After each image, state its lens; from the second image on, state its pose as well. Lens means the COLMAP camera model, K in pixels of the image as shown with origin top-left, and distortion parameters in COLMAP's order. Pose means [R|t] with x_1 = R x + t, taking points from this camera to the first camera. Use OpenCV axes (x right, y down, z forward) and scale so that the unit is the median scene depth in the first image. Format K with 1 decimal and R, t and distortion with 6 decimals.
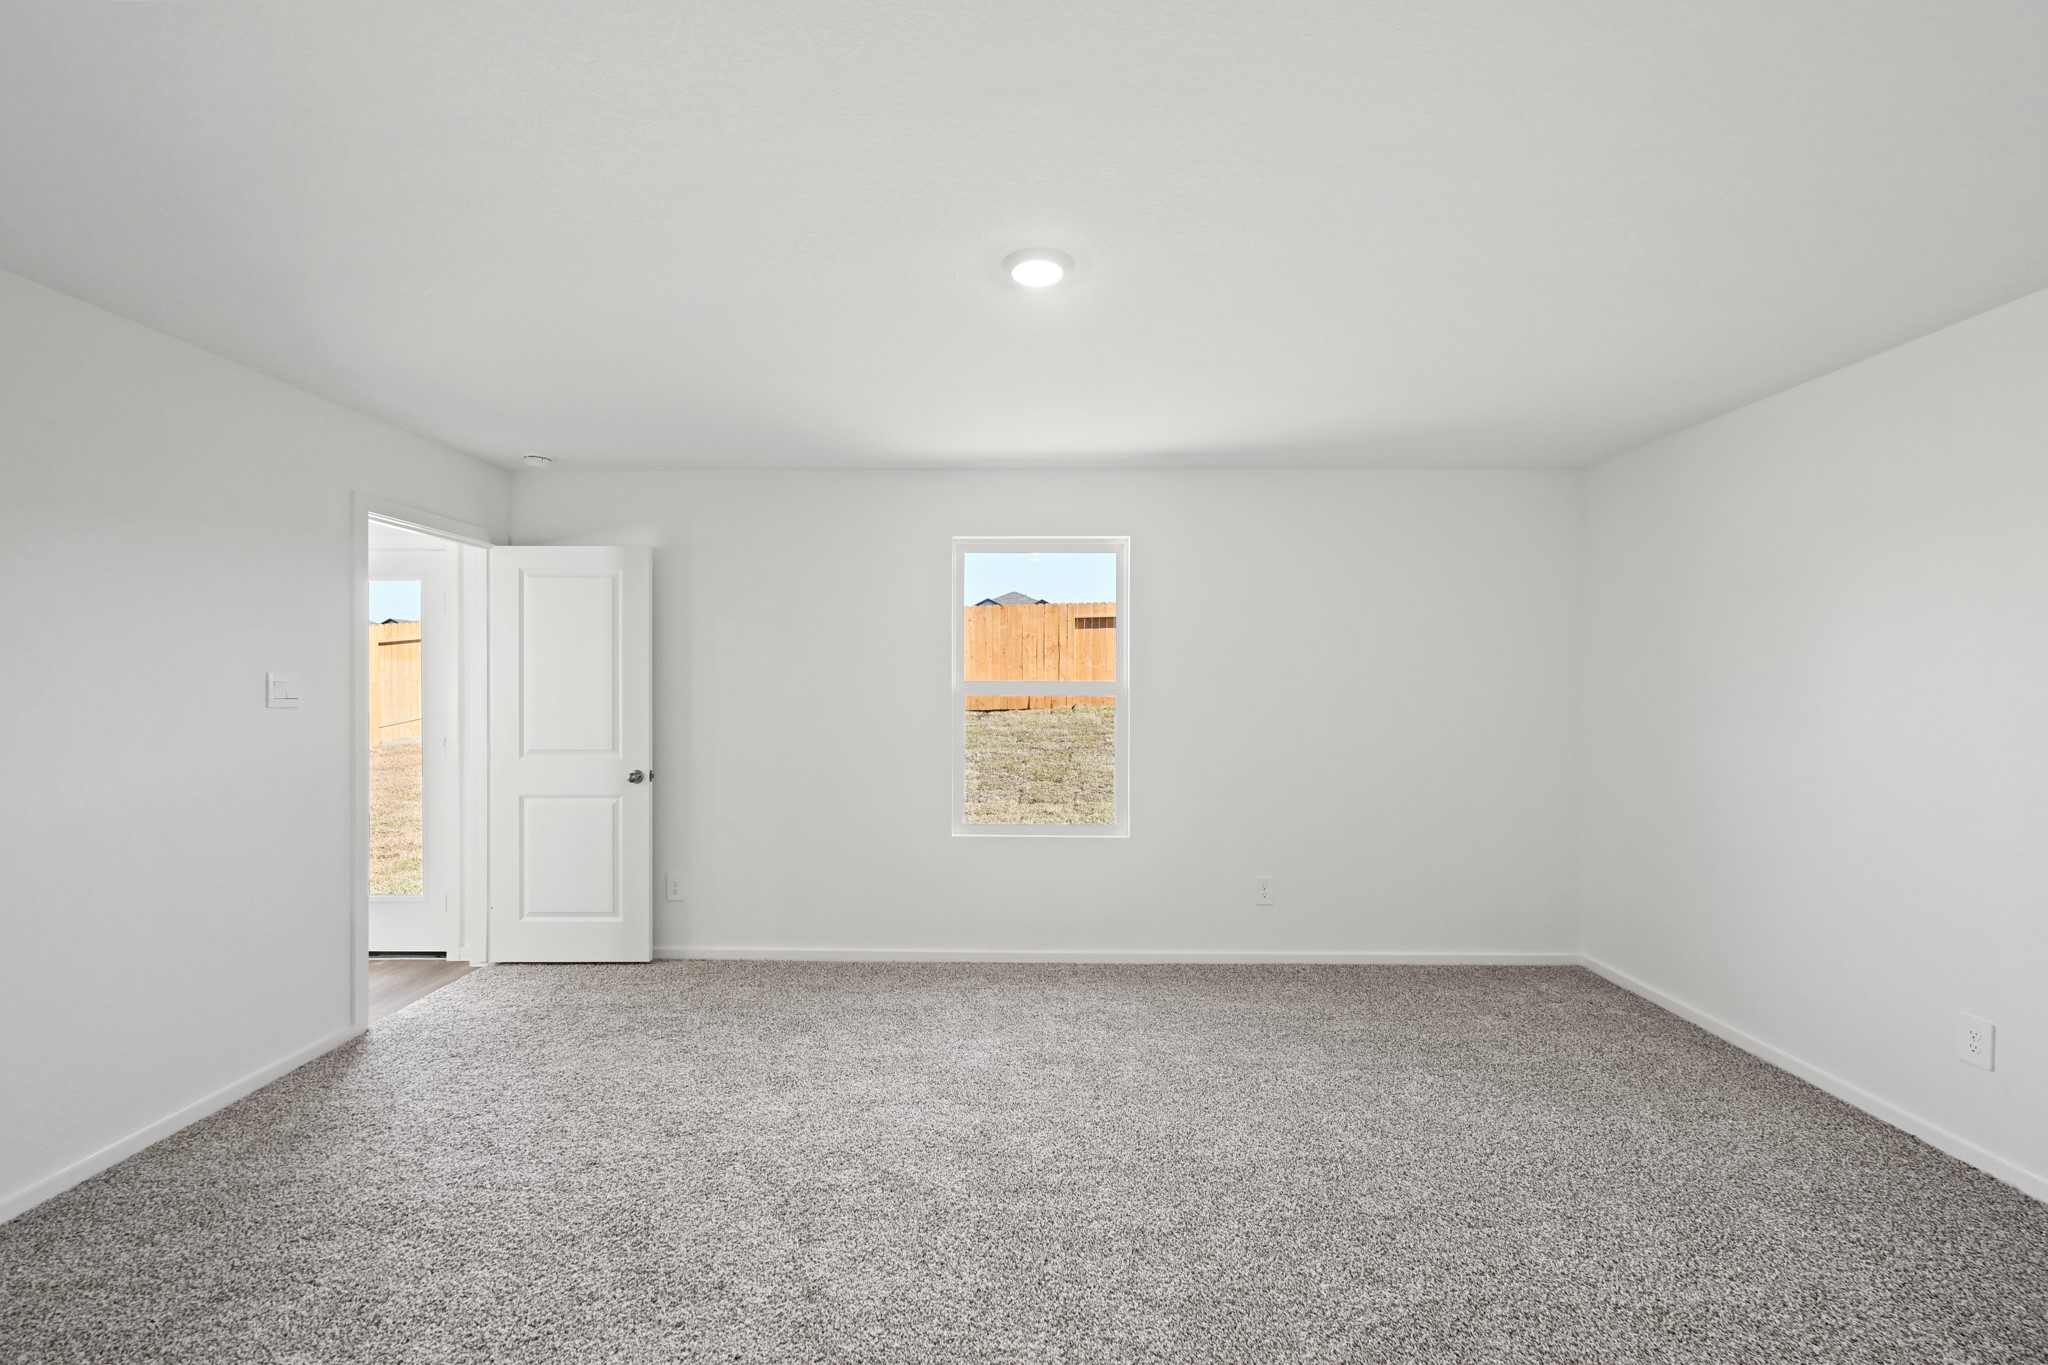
lens RADIAL K [[810.4, 0, 1025.6], [0, 810.4, 686.1], [0, 0, 1]] dist [0.000810, 0.000111]
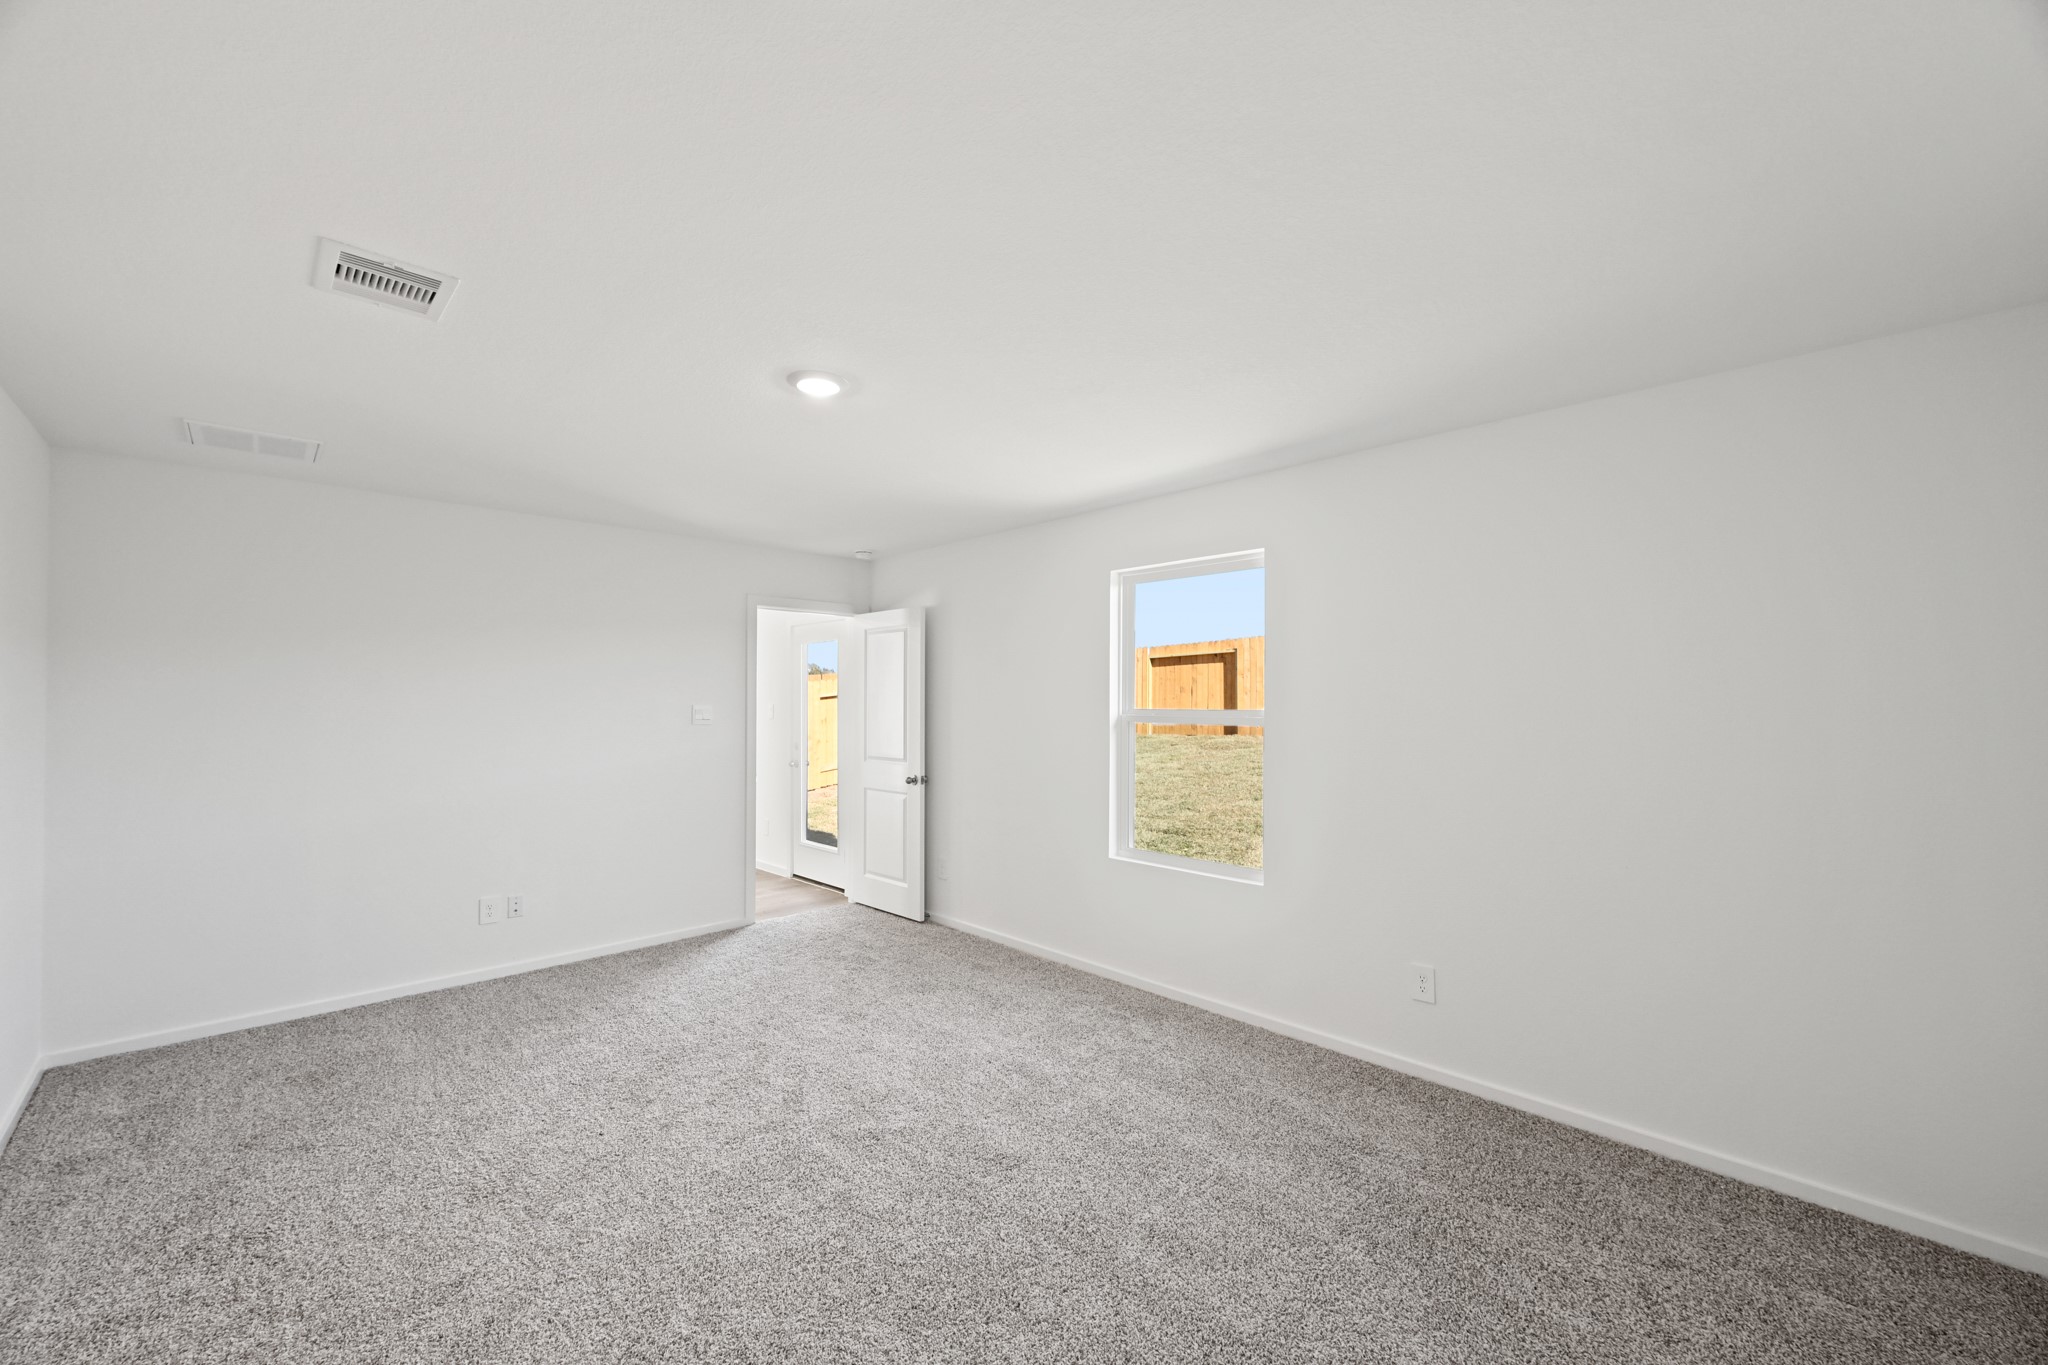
lens RADIAL K [[810.4, 0, 1025.6], [0, 810.4, 686.1], [0, 0, 1]] dist [0.000810, 0.000111]
pose [[0.704949, -0.014840, -0.709103, 0.623904], [0.001298, 0.999806, -0.019633, -0.016564], [0.709257, 0.012920, 0.704832, 0.197259]]
